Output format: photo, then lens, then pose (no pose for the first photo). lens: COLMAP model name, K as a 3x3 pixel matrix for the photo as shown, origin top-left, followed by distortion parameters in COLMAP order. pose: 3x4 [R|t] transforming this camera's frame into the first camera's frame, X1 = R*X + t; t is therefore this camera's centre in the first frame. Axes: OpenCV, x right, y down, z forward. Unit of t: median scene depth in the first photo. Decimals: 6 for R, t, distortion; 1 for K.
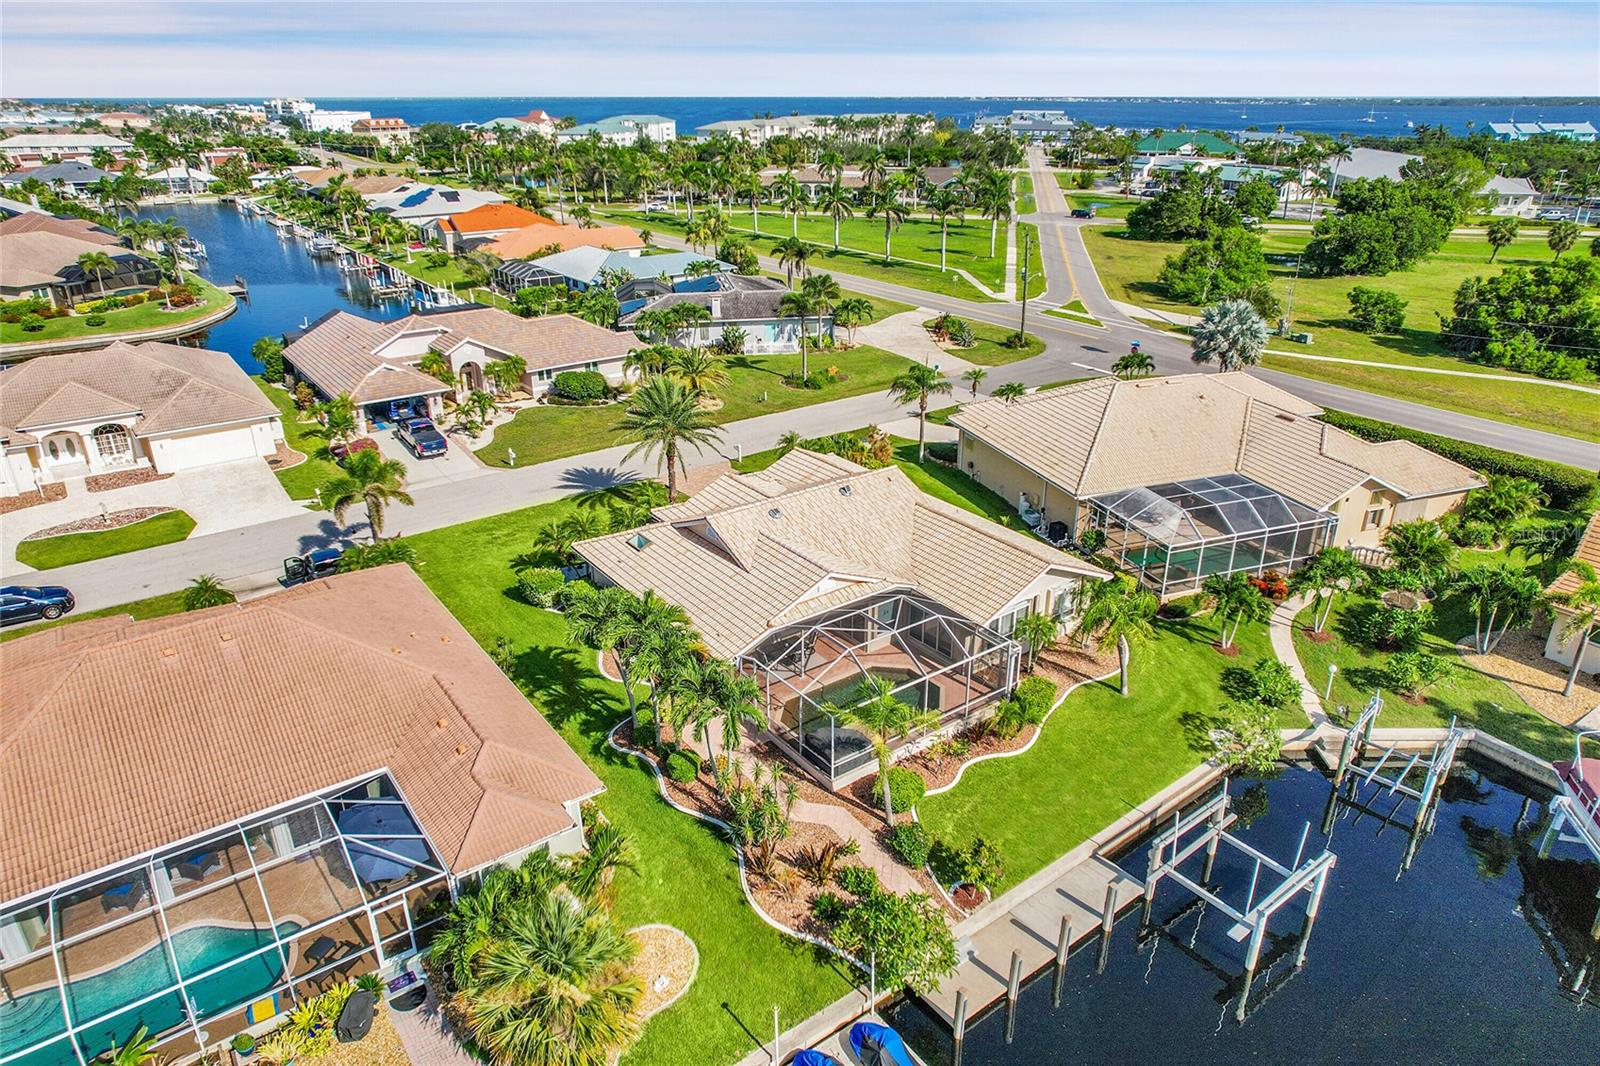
lens RADIAL K [[1020.6, 0, 807.5], [0, 1020.6, 533.3], [0, 0, 1]] dist [-0.066886, 0.062684]
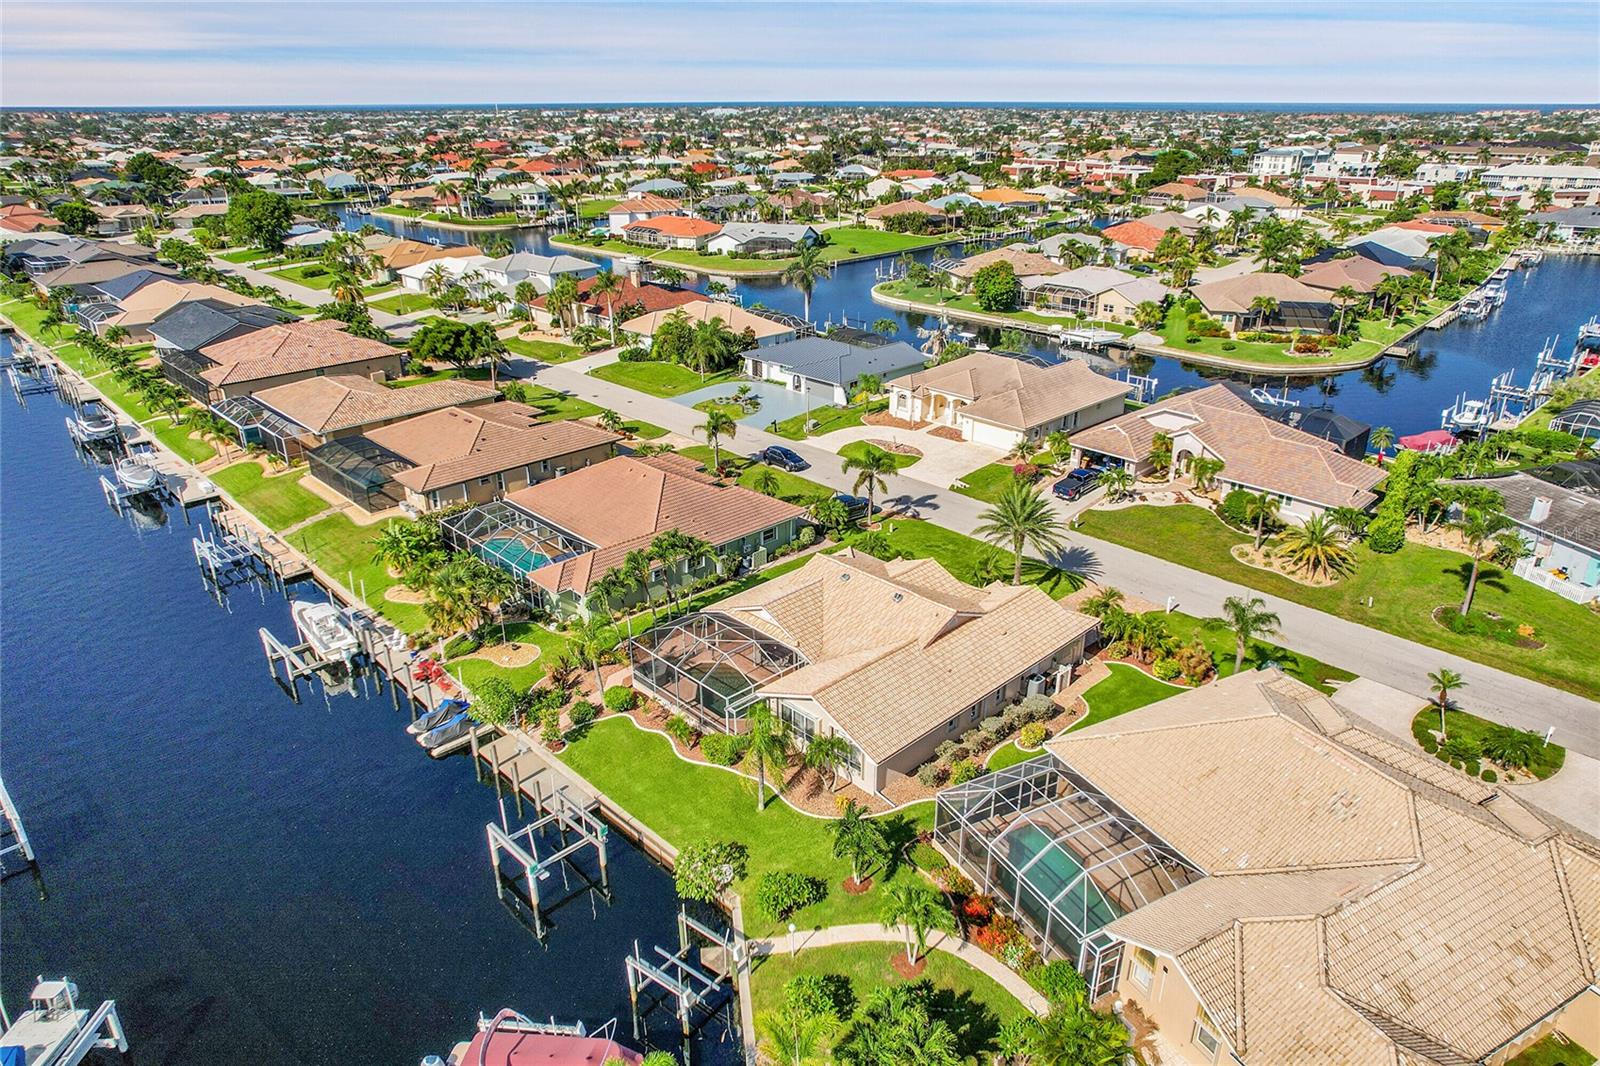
lens RADIAL K [[1027.1, 0, 804.7], [0, 1027.1, 519.5], [0, 0, 1]] dist [-0.071673, 0.066123]
pose [[0.134963, 0.380058, -0.915064, 0.806075], [-0.396098, 0.867207, 0.301761, -0.325384], [0.908235, 0.321728, 0.267581, 0.384173]]
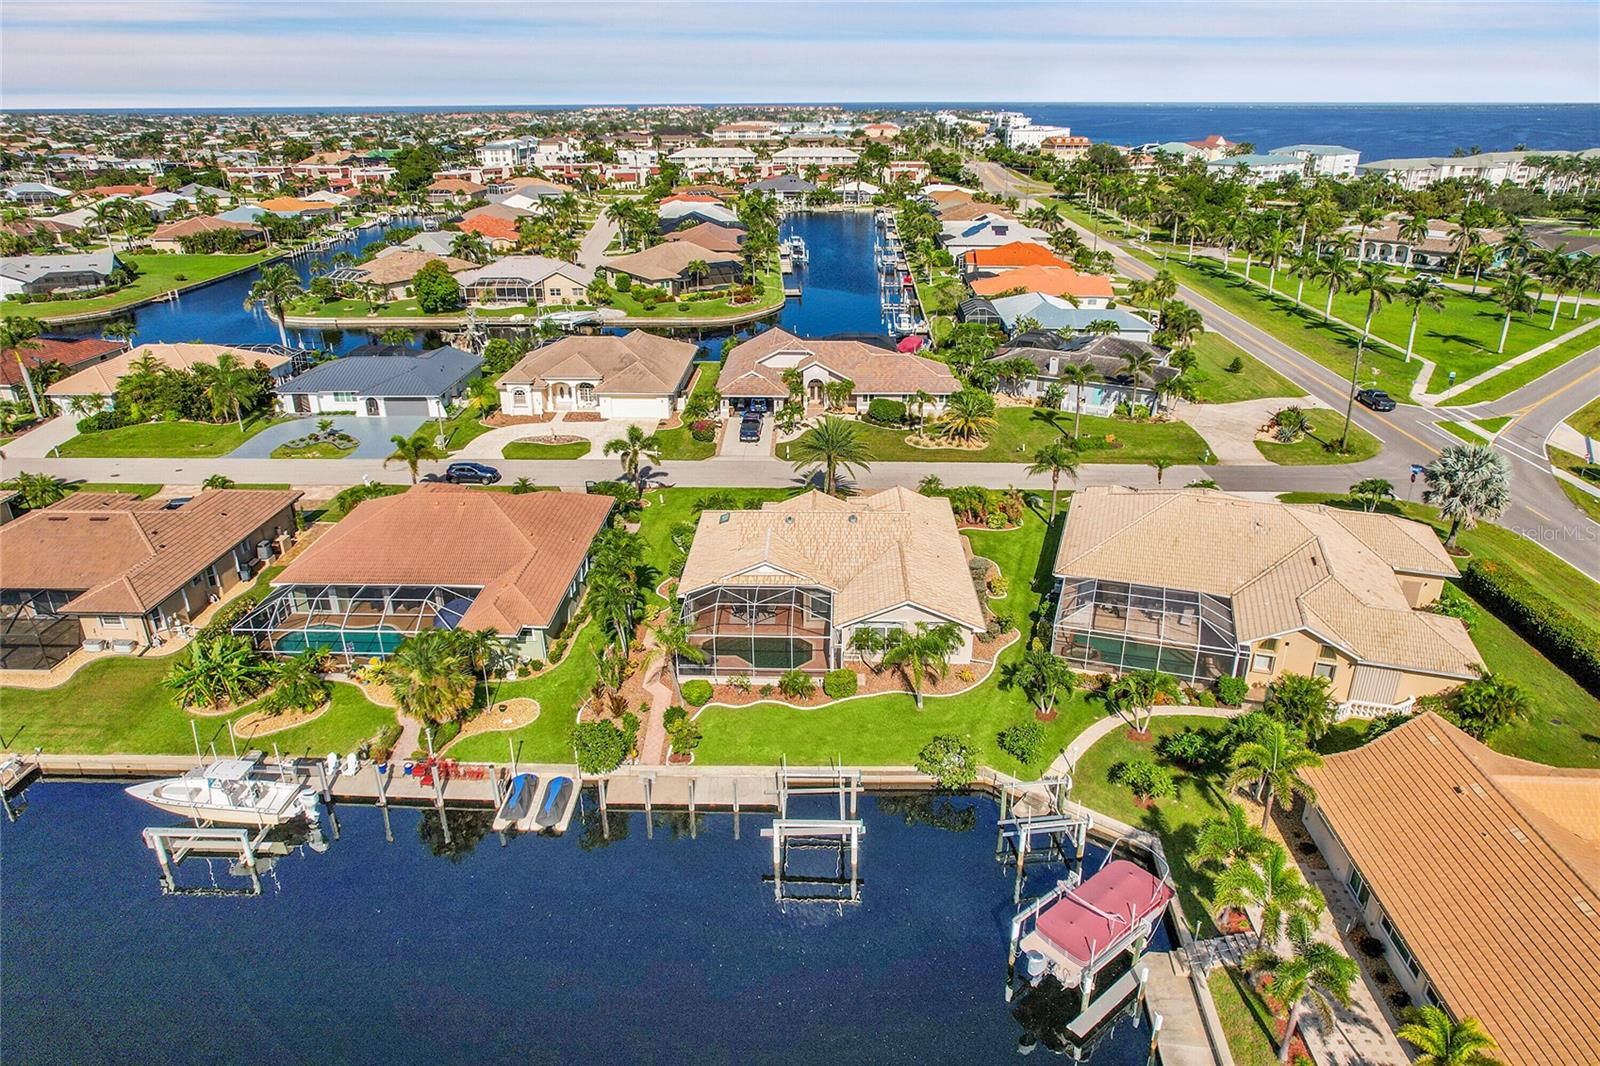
lens RADIAL K [[1020.6, 0, 807.5], [0, 1020.6, 533.3], [0, 0, 1]] dist [-0.066886, 0.062684]
pose [[0.787475, 0.242869, -0.566478, 0.560318], [-0.245932, 0.966570, 0.072528, -0.077562], [0.565155, 0.082201, 0.820879, -0.124791]]
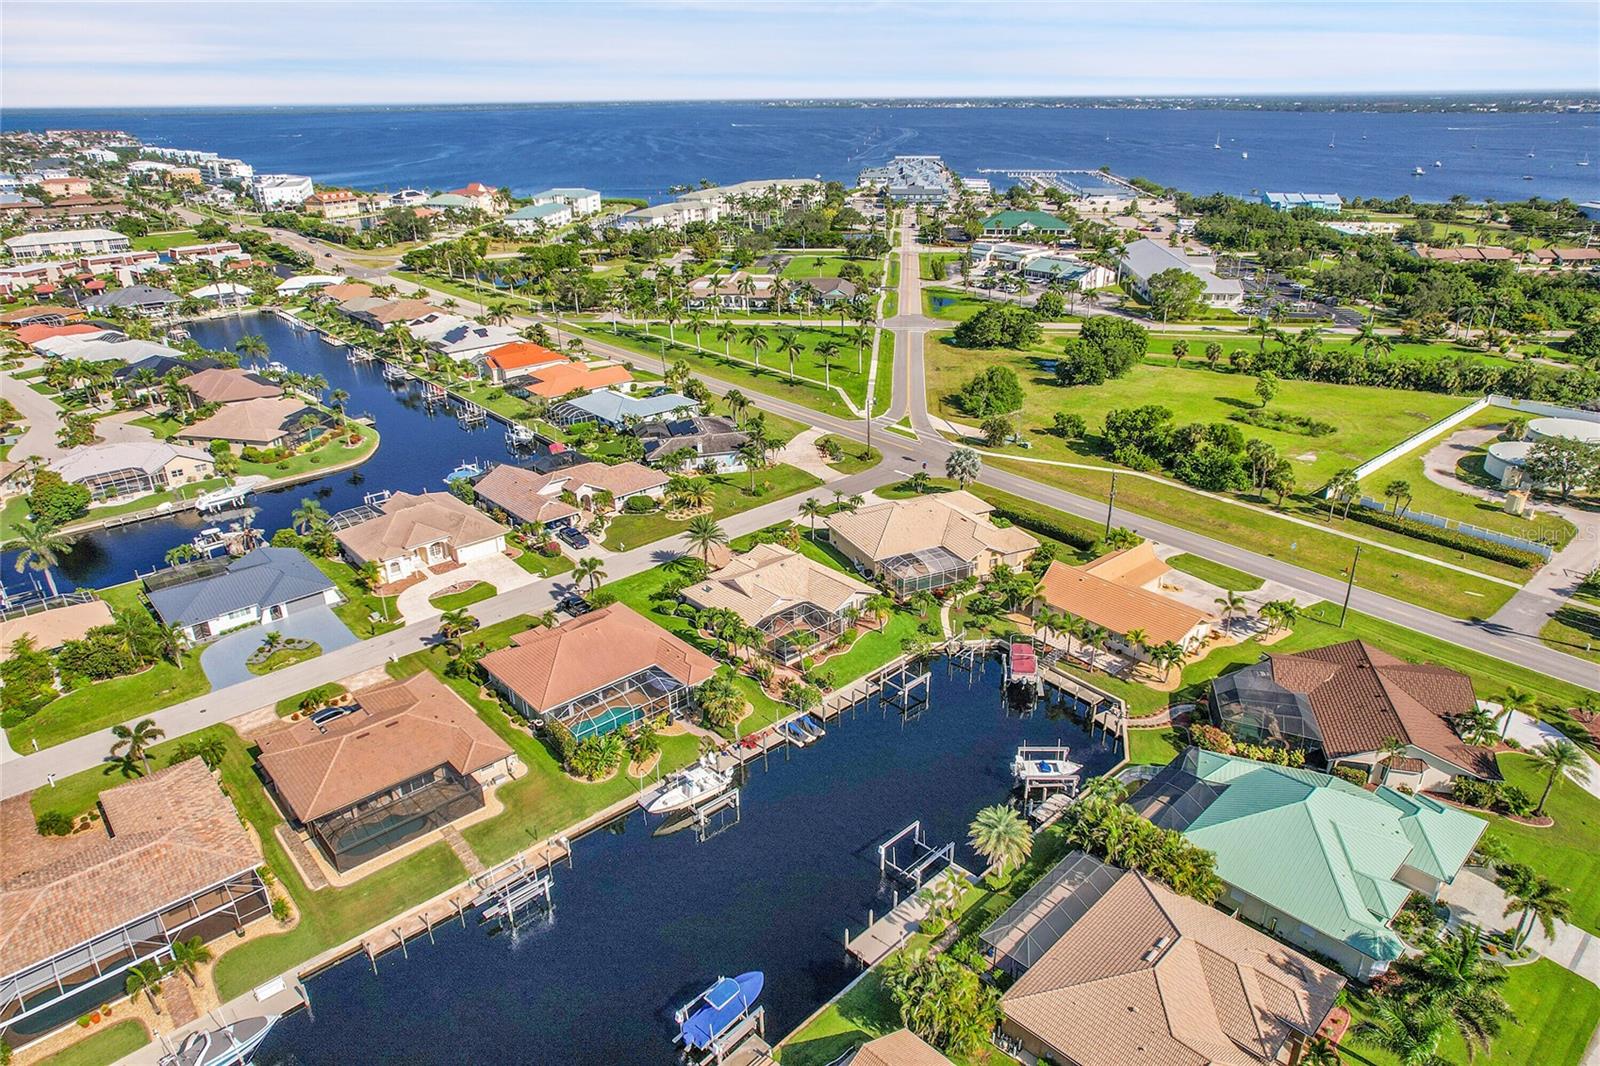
lens RADIAL K [[1020.6, 0, 807.5], [0, 1020.6, 533.3], [0, 0, 1]] dist [-0.066886, 0.062684]
pose [[0.995275, -0.047194, 0.084857, -0.086771], [0.047225, 0.998883, 0.001646, -0.090679], [-0.084840, 0.002369, 0.996392, -1.190125]]
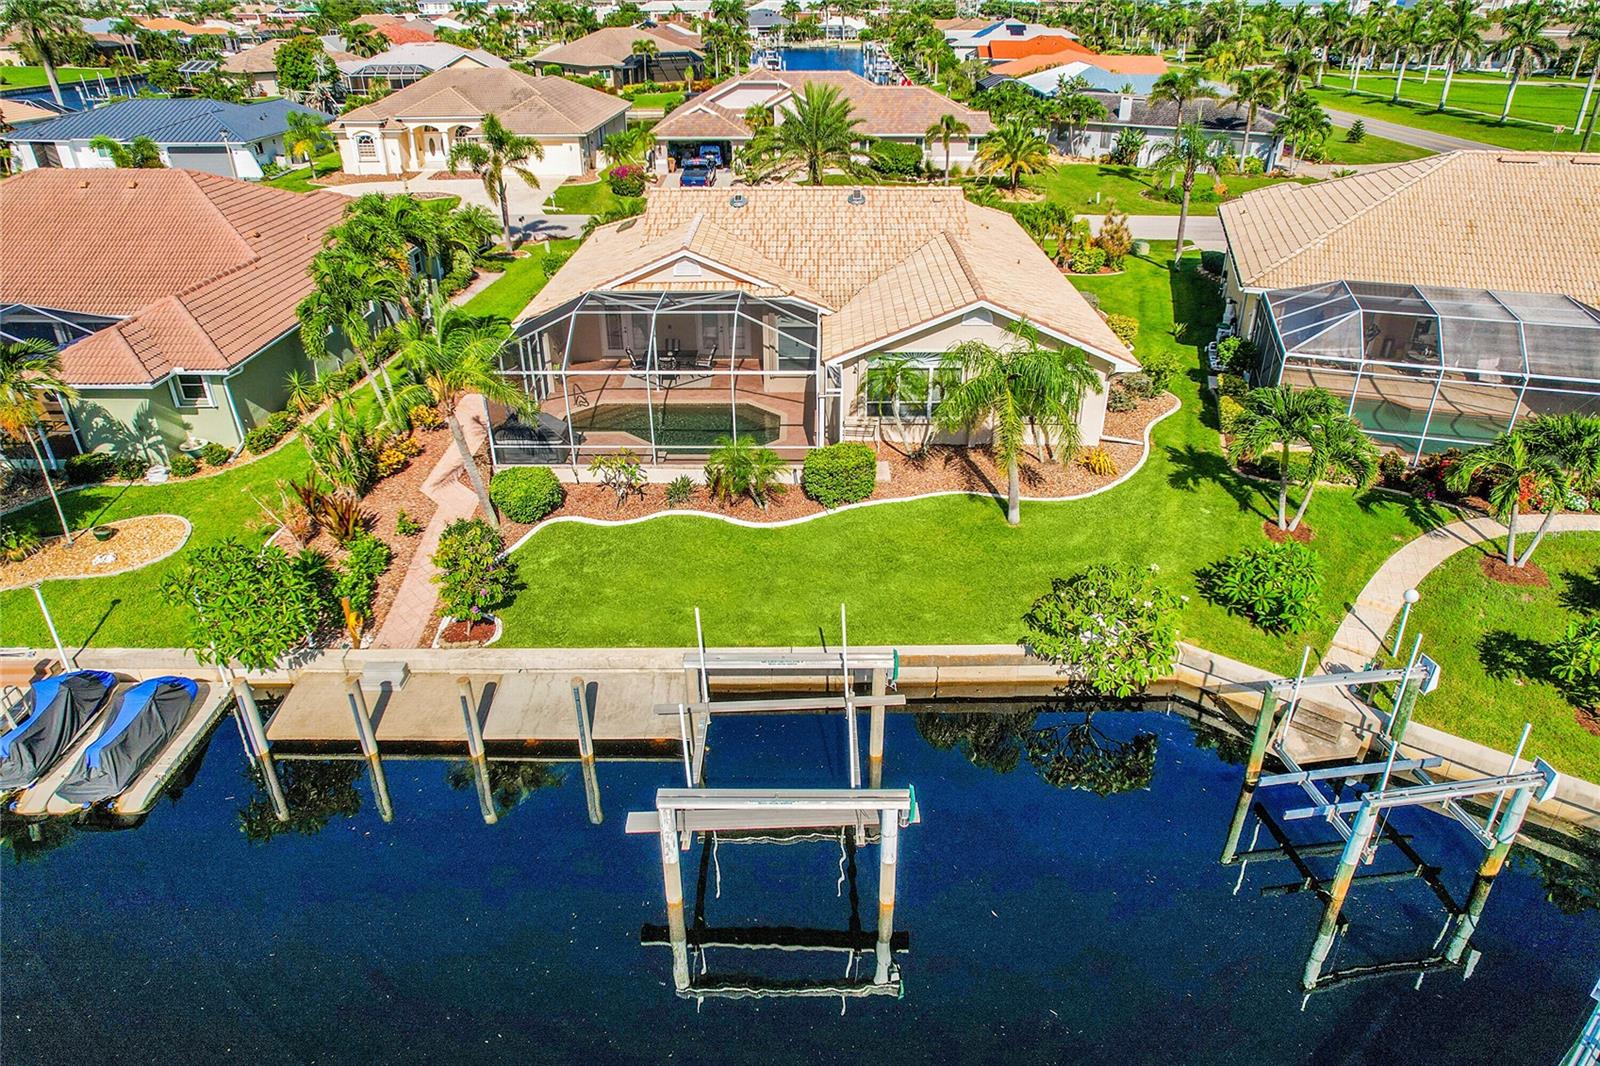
lens RADIAL K [[1027.1, 0, 804.7], [0, 1027.1, 519.5], [0, 0, 1]] dist [-0.071673, 0.066123]
pose [[0.796802, 0.276872, -0.537074, 0.338441], [-0.238609, 0.960781, 0.141301, 0.062278], [0.555133, 0.015562, 0.831616, 0.261675]]
